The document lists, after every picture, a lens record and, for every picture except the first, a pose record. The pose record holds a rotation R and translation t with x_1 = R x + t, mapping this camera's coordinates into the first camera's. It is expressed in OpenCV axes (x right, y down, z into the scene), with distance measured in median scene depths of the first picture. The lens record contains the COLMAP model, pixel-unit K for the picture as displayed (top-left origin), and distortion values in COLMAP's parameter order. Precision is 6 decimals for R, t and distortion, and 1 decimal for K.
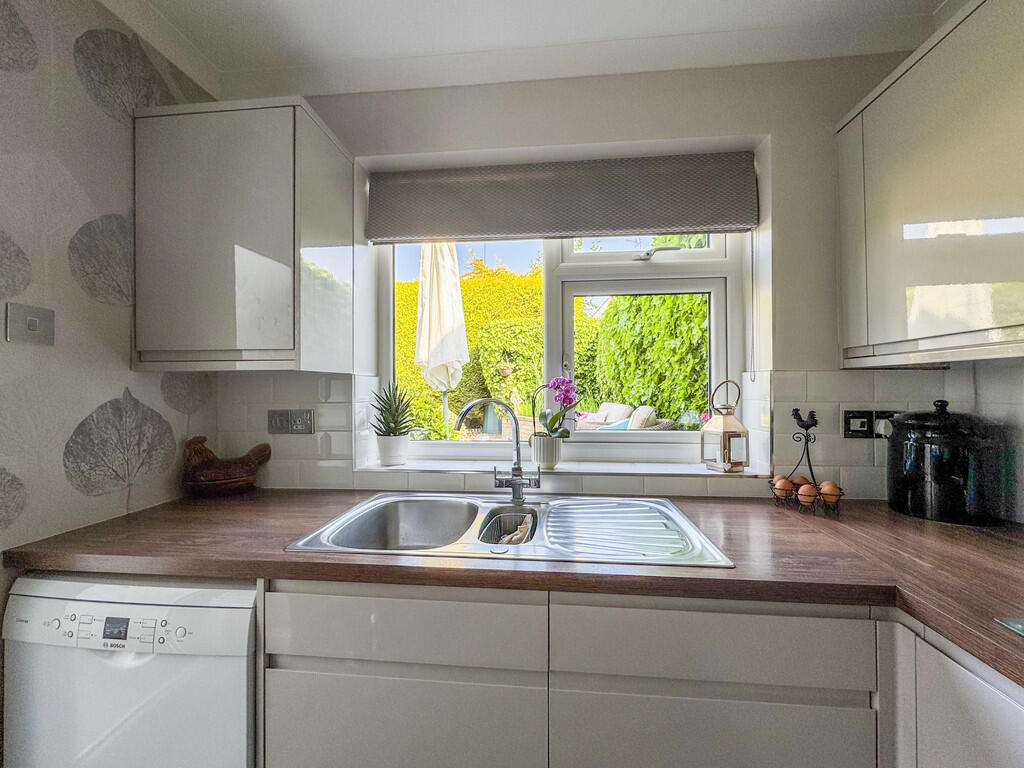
lens RADIAL K [[413.9, 0, 512.0], [0, 413.9, 384.0], [0, 0, 1]] dist [-0.000313, 0.000148]
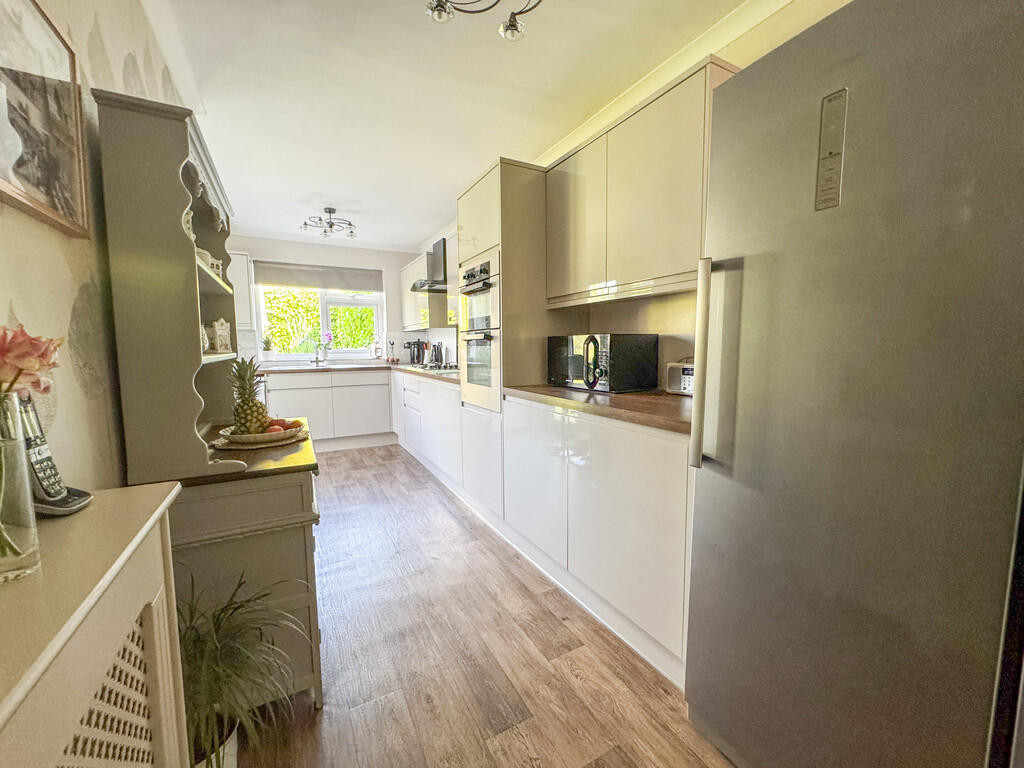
lens RADIAL K [[413.9, 0, 512.0], [0, 413.9, 384.0], [0, 0, 1]] dist [-0.000313, 0.000148]
pose [[0.825097, -0.054080, 0.562397, -0.596841], [-0.001571, 0.995185, 0.098001, 0.072899], [-0.564989, -0.081744, 0.821040, -2.818544]]
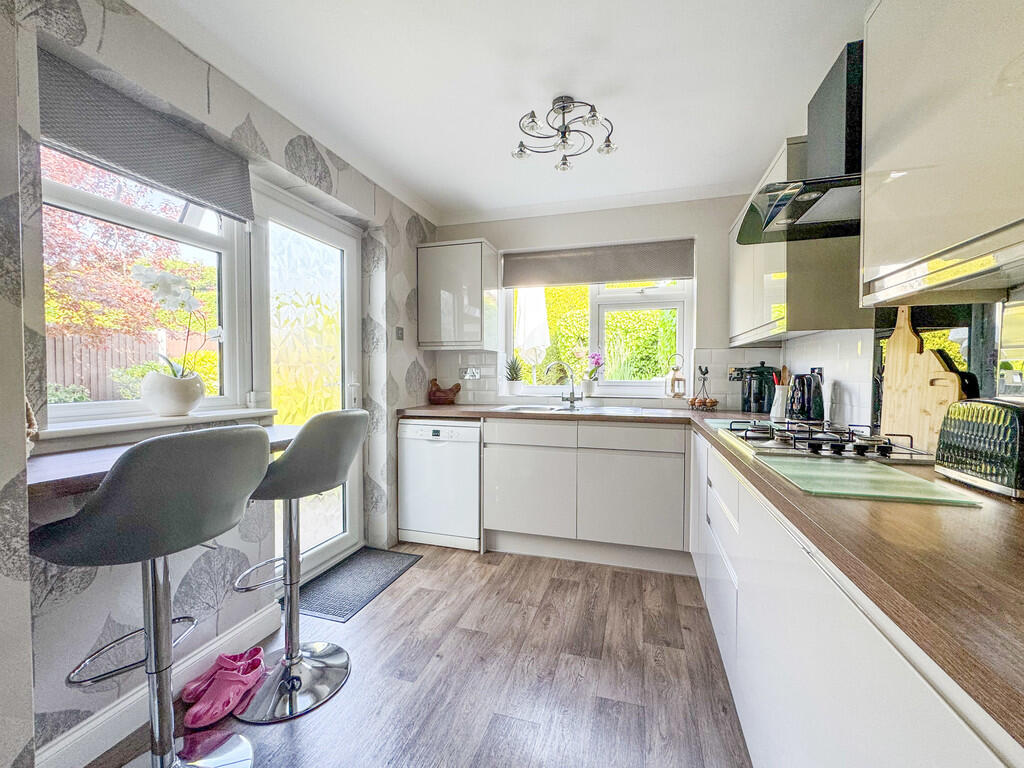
lens RADIAL K [[413.9, 0, 512.0], [0, 413.9, 384.0], [0, 0, 1]] dist [-0.000313, 0.000148]
pose [[0.981753, 0.011628, -0.189807, 0.112265], [-0.004633, 0.999295, 0.037255, 0.069585], [0.190106, -0.035696, 0.981114, -1.205882]]
